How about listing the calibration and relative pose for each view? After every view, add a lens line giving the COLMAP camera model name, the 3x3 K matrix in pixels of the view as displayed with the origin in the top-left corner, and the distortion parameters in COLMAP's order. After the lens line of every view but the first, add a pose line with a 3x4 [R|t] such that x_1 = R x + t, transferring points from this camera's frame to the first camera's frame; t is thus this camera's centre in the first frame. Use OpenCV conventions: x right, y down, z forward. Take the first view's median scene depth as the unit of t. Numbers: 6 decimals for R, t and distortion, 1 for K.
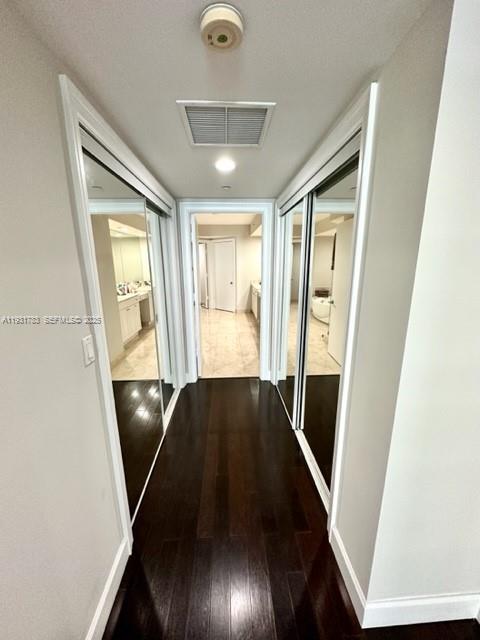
lens RADIAL K [[255.0, 0, 240.5], [0, 255.0, 320.8], [0, 0, 1]] dist [0.000360, -0.000293]
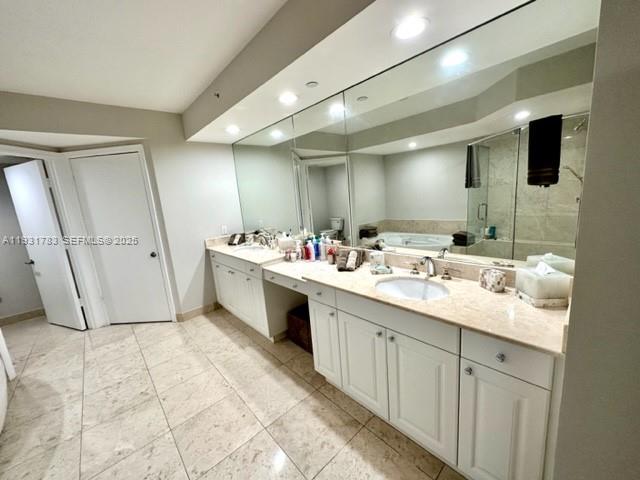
lens RADIAL K [[255.0, 0, 321.2], [0, 255.0, 240.2], [0, 0, 1]] dist [0.000360, -0.000293]
pose [[0.774047, -0.165980, 0.610984, -0.073291], [0.224393, 0.974302, -0.019601, -0.102979], [-0.592029, 0.152273, 0.791400, 0.522930]]
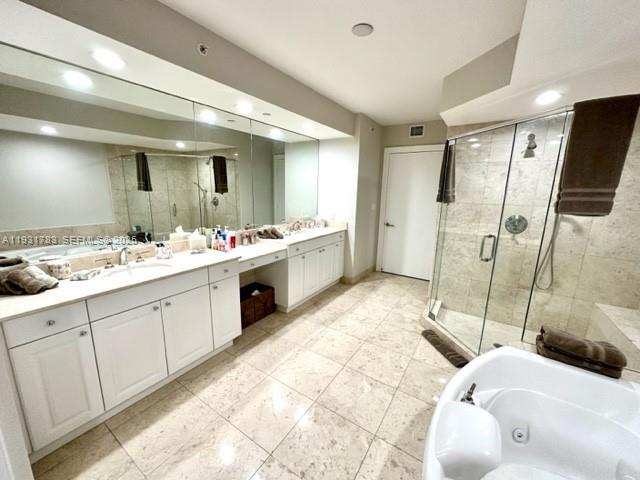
lens RADIAL K [[255.0, 0, 318.1], [0, 255.0, 240.1], [0, 0, 1]] dist [0.000360, -0.000293]
pose [[-0.802734, -0.129045, 0.582208, -0.192072], [0.126025, 0.917545, 0.377132, -0.217940], [-0.582869, 0.376109, -0.720282, 0.975593]]
